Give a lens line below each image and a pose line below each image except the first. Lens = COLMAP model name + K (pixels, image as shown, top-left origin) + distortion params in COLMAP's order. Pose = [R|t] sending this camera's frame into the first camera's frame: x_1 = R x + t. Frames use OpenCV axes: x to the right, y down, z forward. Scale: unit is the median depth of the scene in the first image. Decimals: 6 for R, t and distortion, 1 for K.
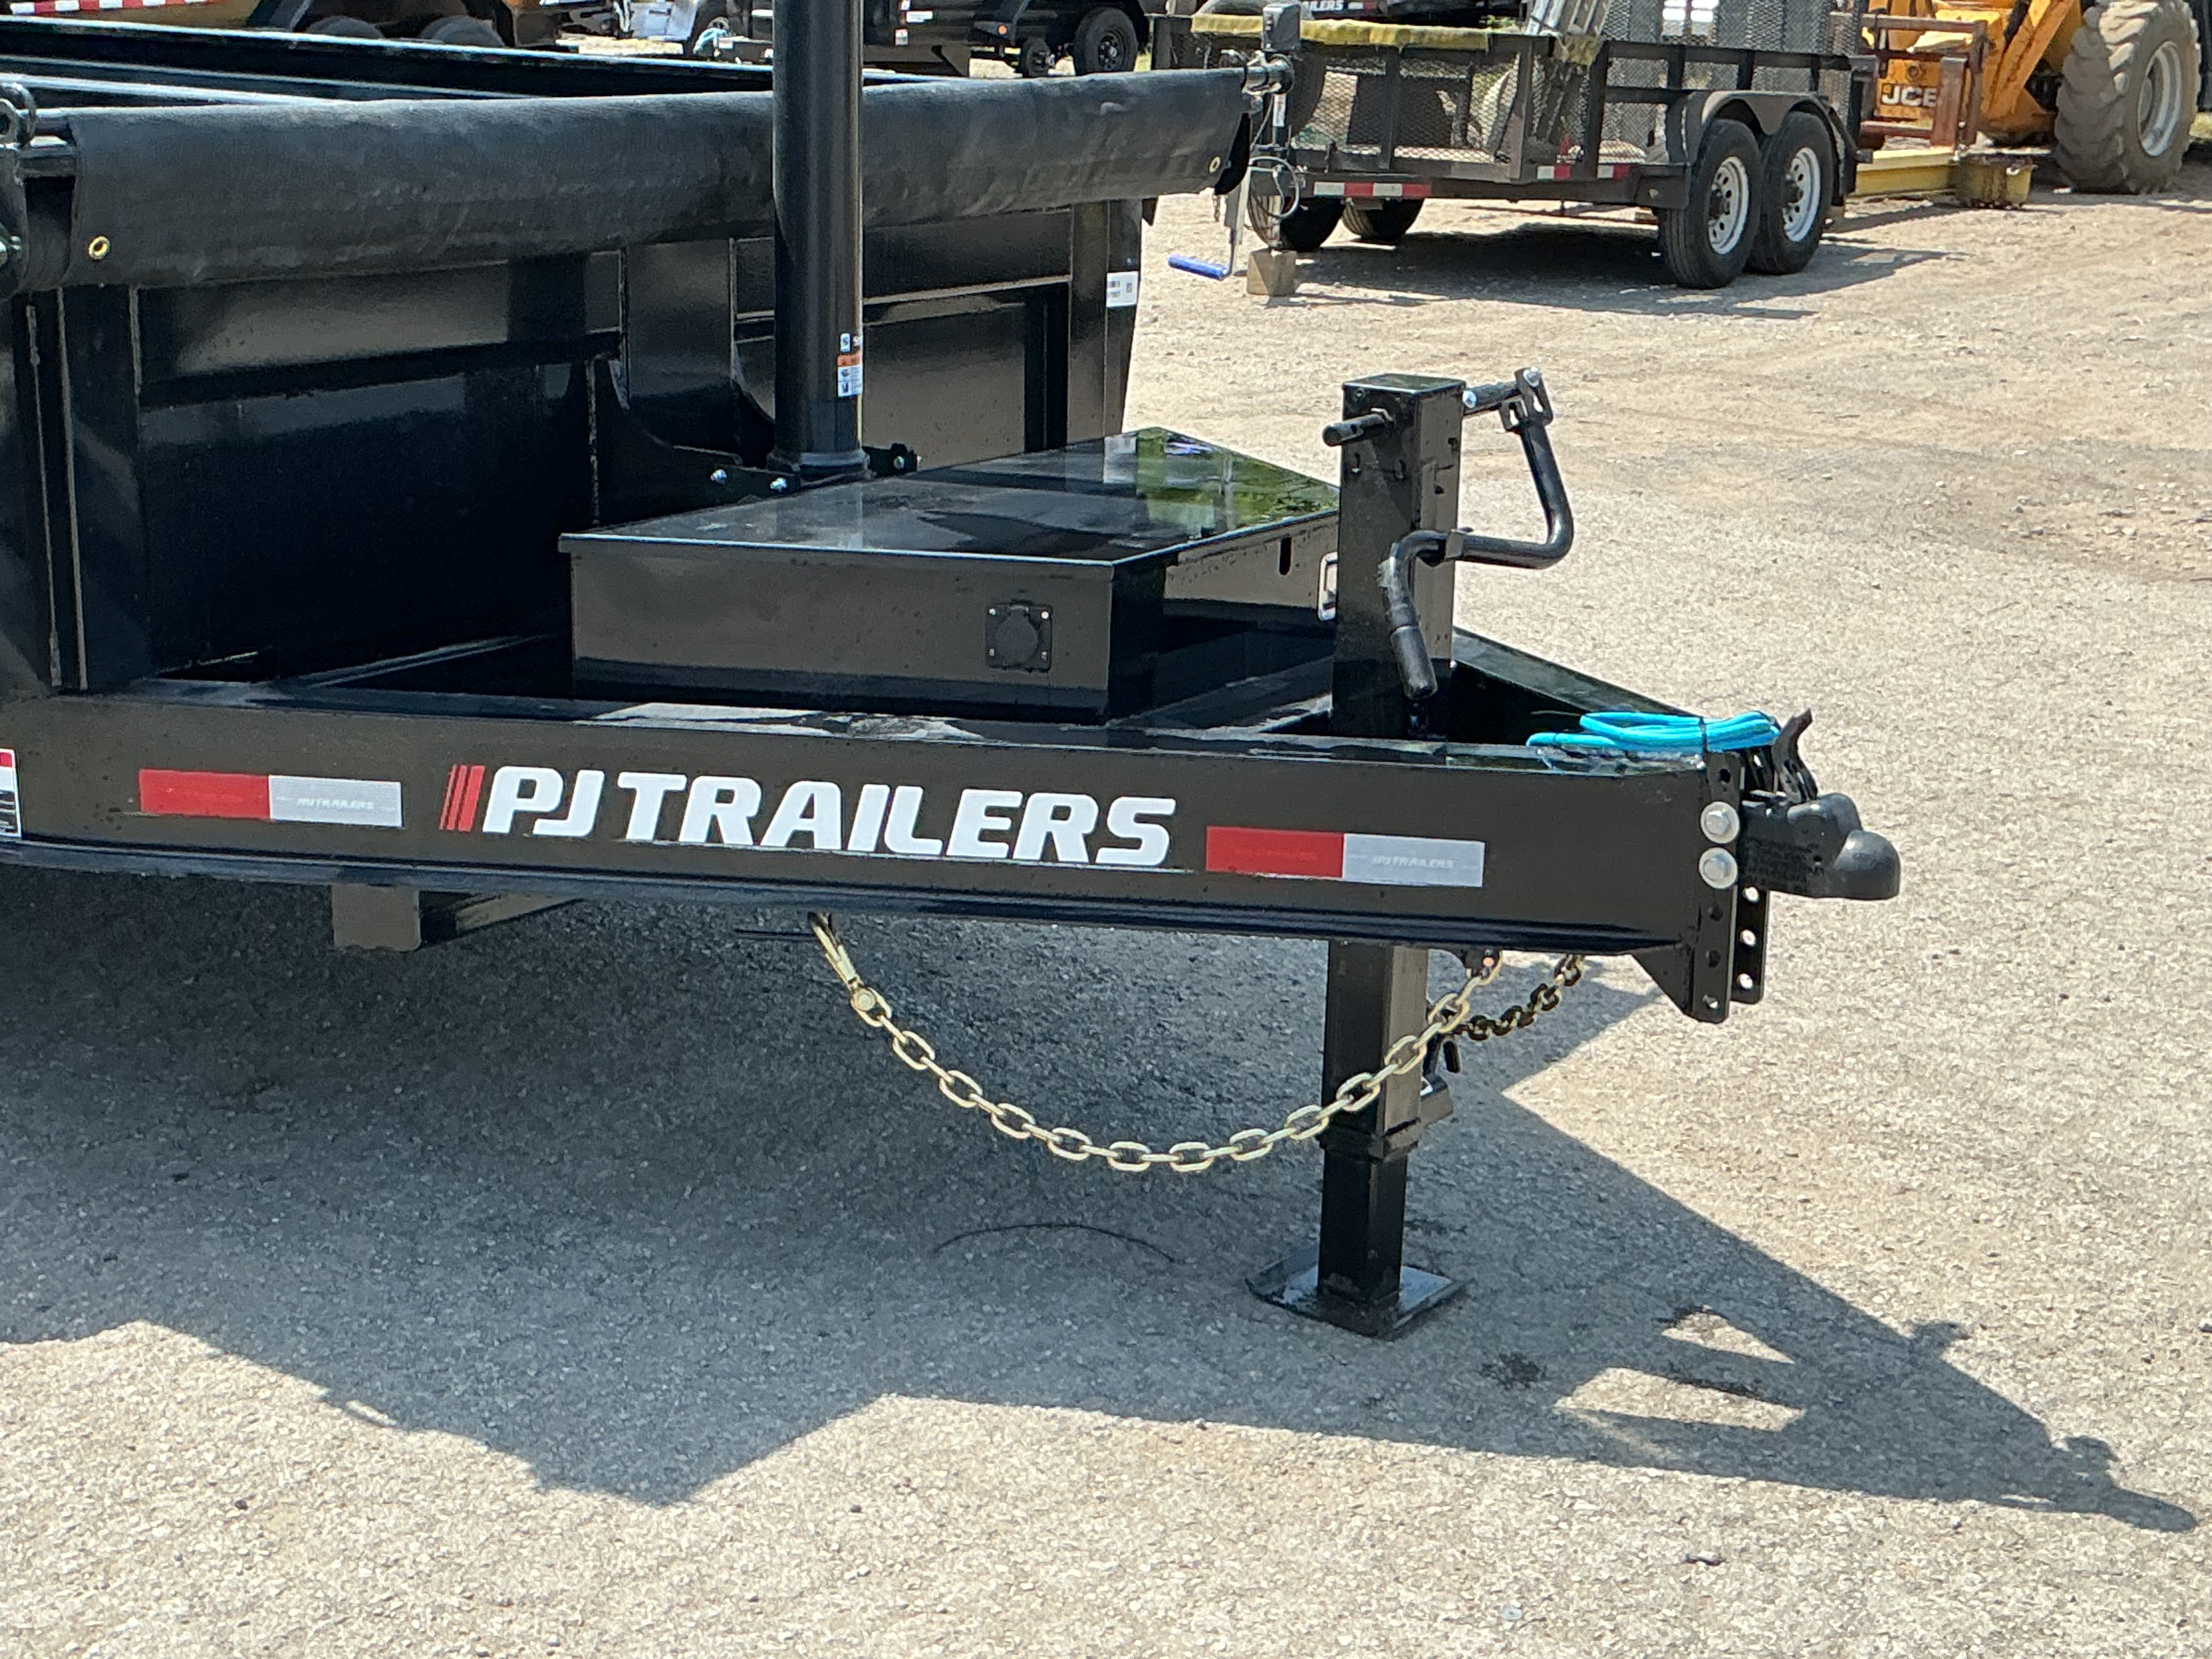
lens RADIAL K [[3536.8, 0, 1109.6], [0, 3536.8, 873.4], [0, 0, 1]] dist [0.131442, -0.153401]
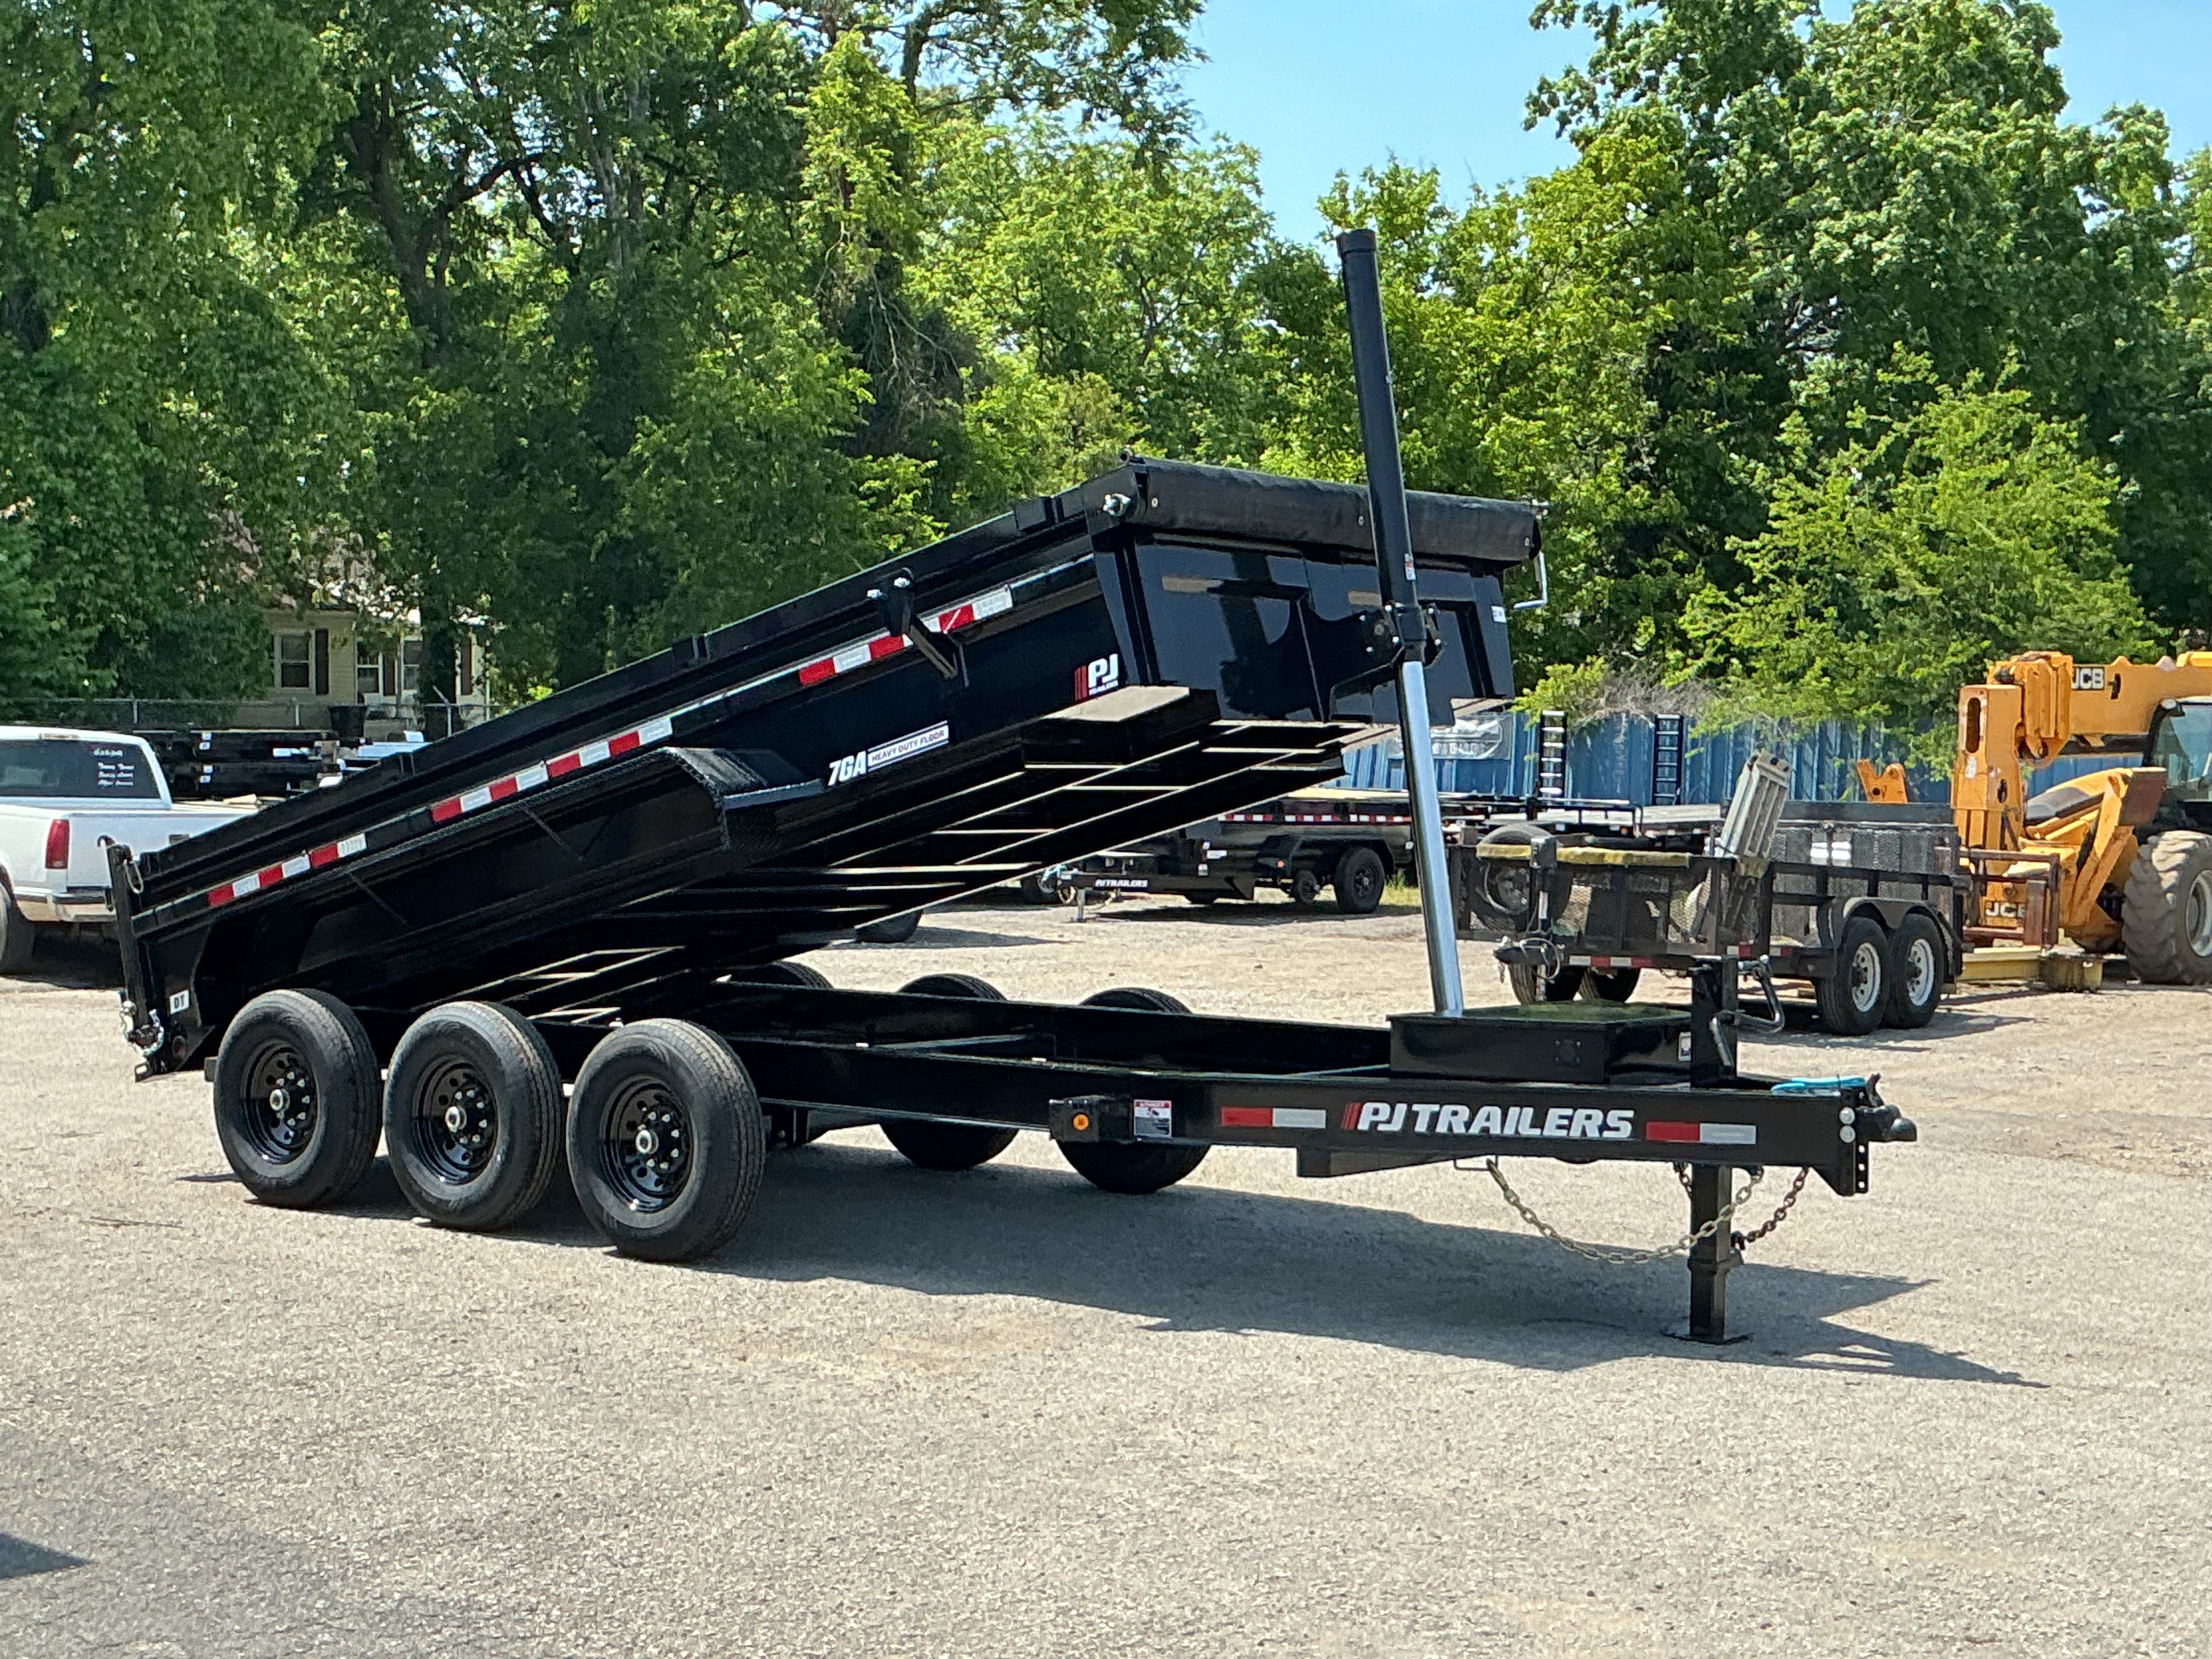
lens RADIAL K [[3353.7, 0, 1119.7], [0, 3353.7, 832.3], [0, 0, 1]] dist [0.154277, -0.325340]
pose [[0.998597, -0.005566, -0.052669, -0.072846], [-0.007405, 0.970019, -0.242915, 0.123295], [0.052442, 0.242964, 0.968617, -0.469583]]
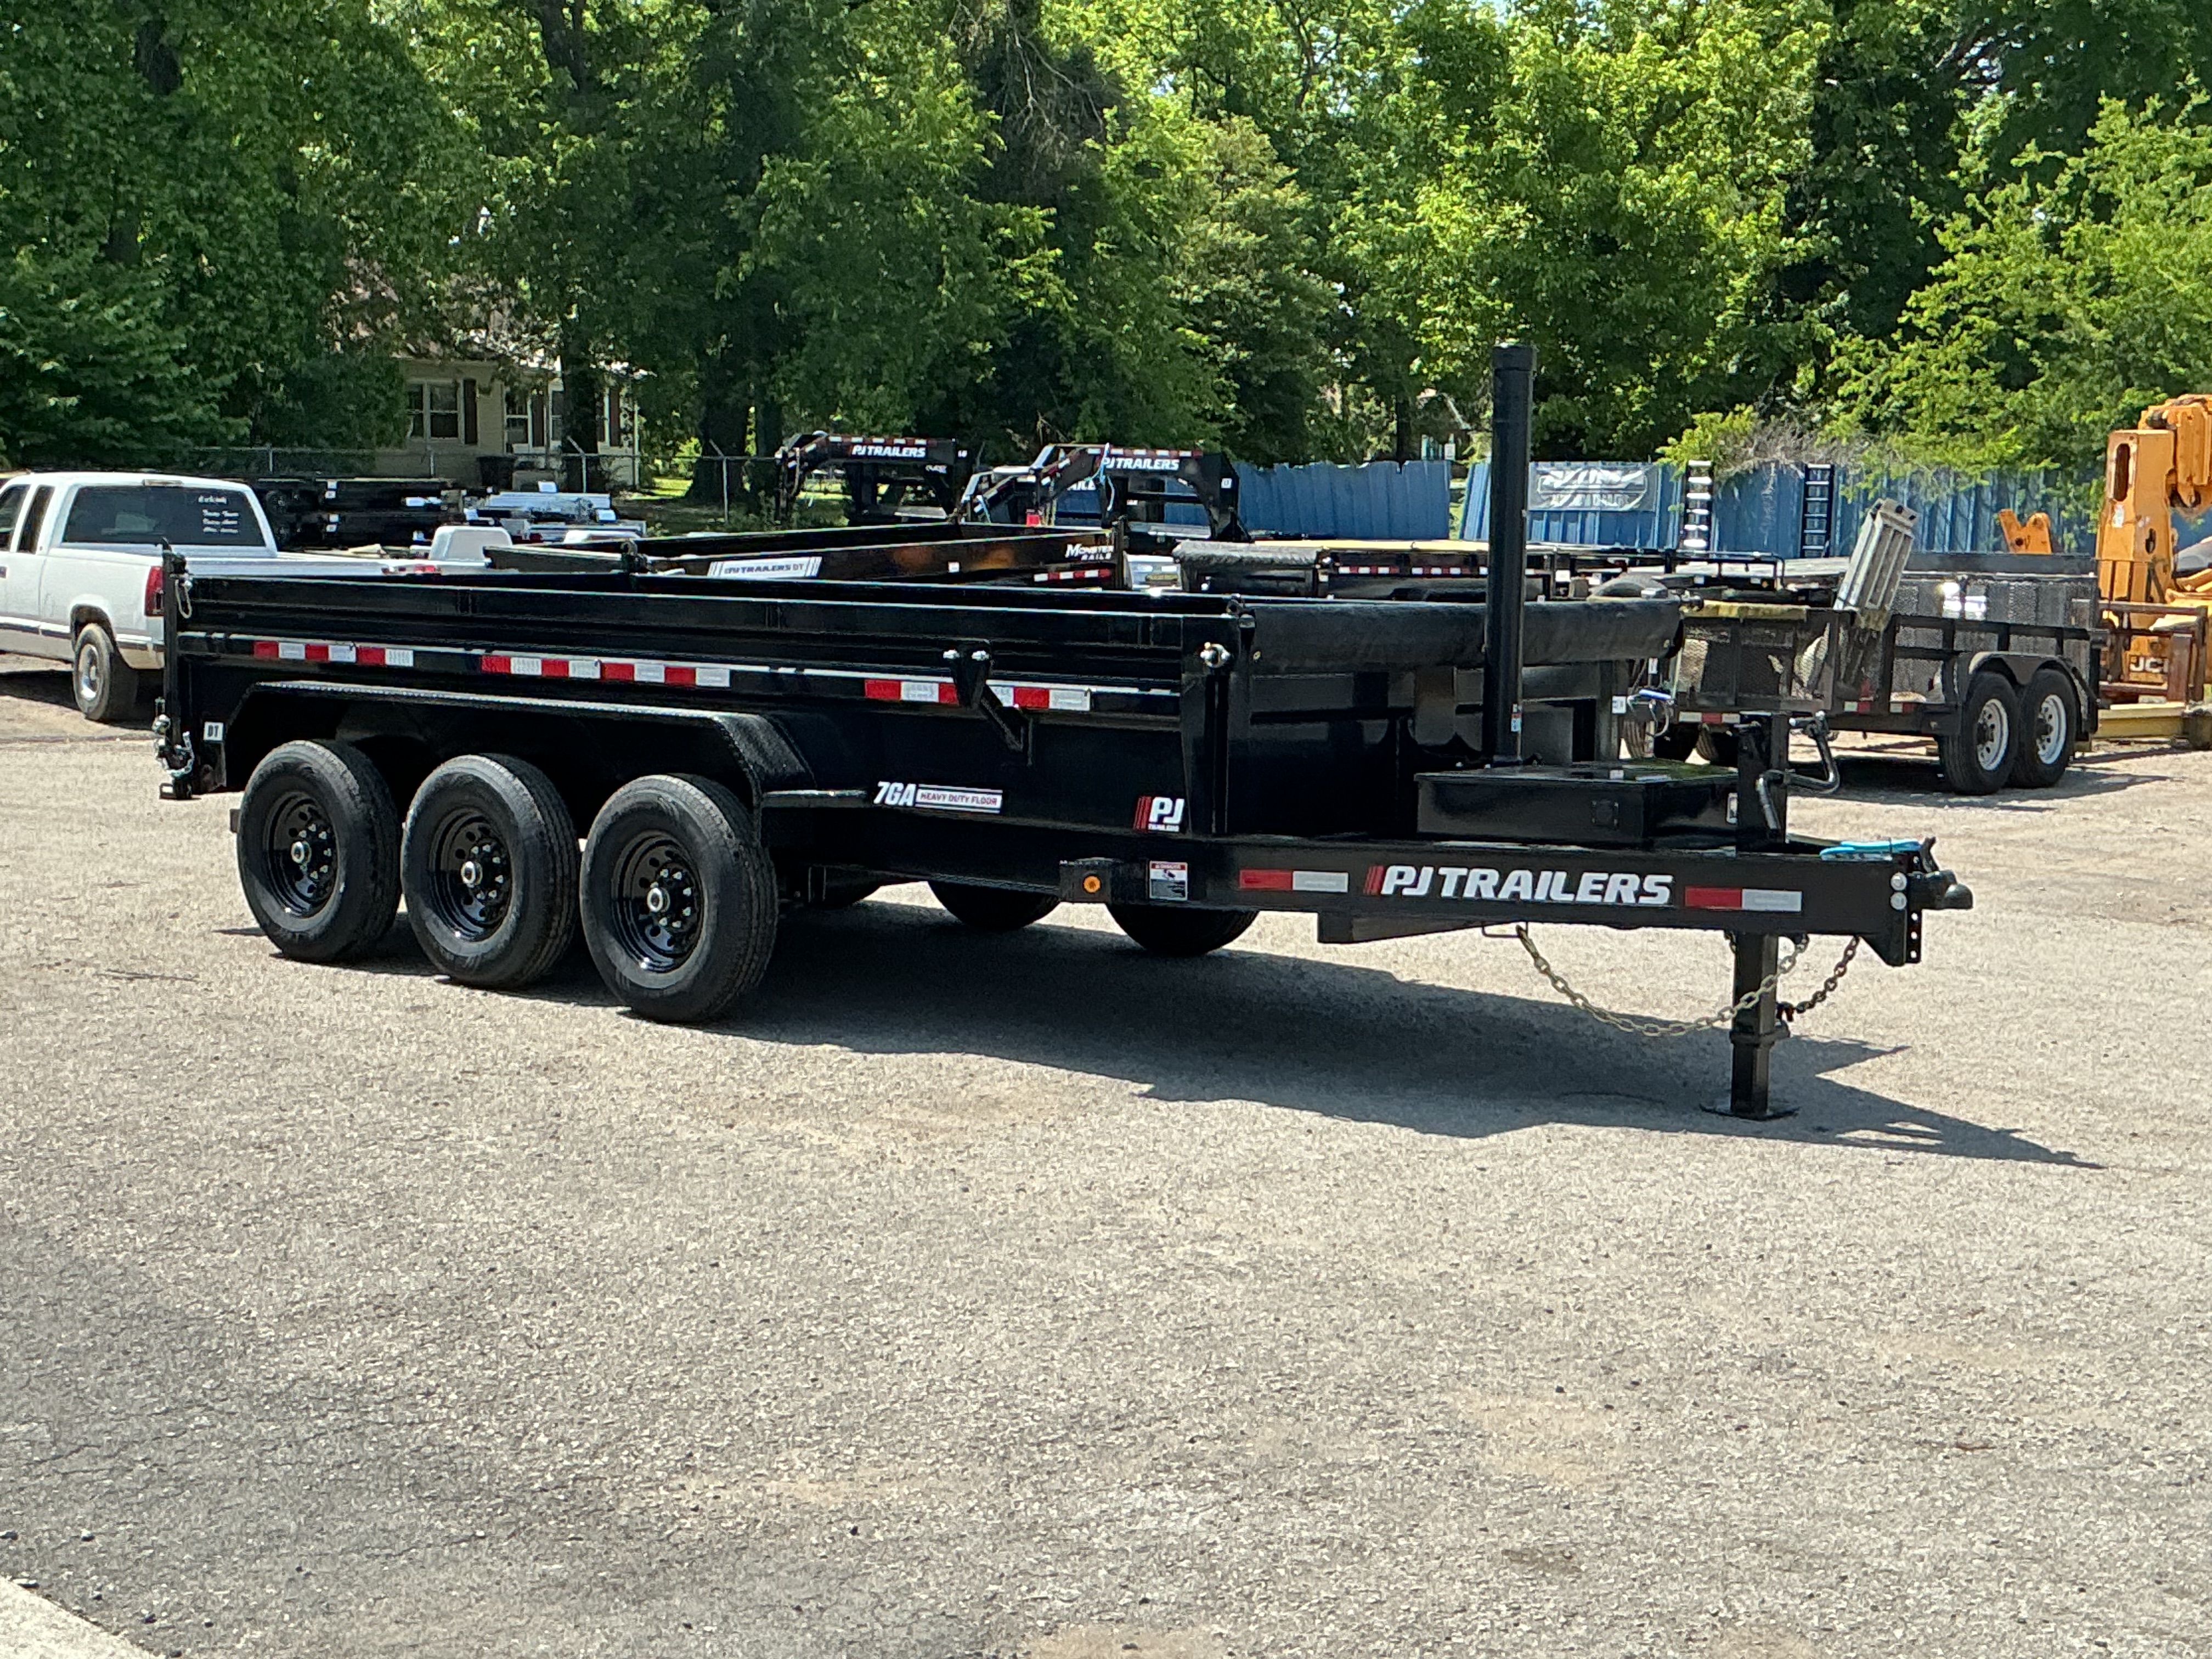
lens RADIAL K [[3369.8, 0, 1106.0], [0, 3369.8, 829.5], [0, 0, 1]] dist [0.124012, -0.134045]
pose [[0.994802, 0.004334, -0.101732, -0.042945], [-0.021862, 0.984886, -0.171820, 0.115305], [0.099450, 0.173151, 0.979862, -0.430746]]
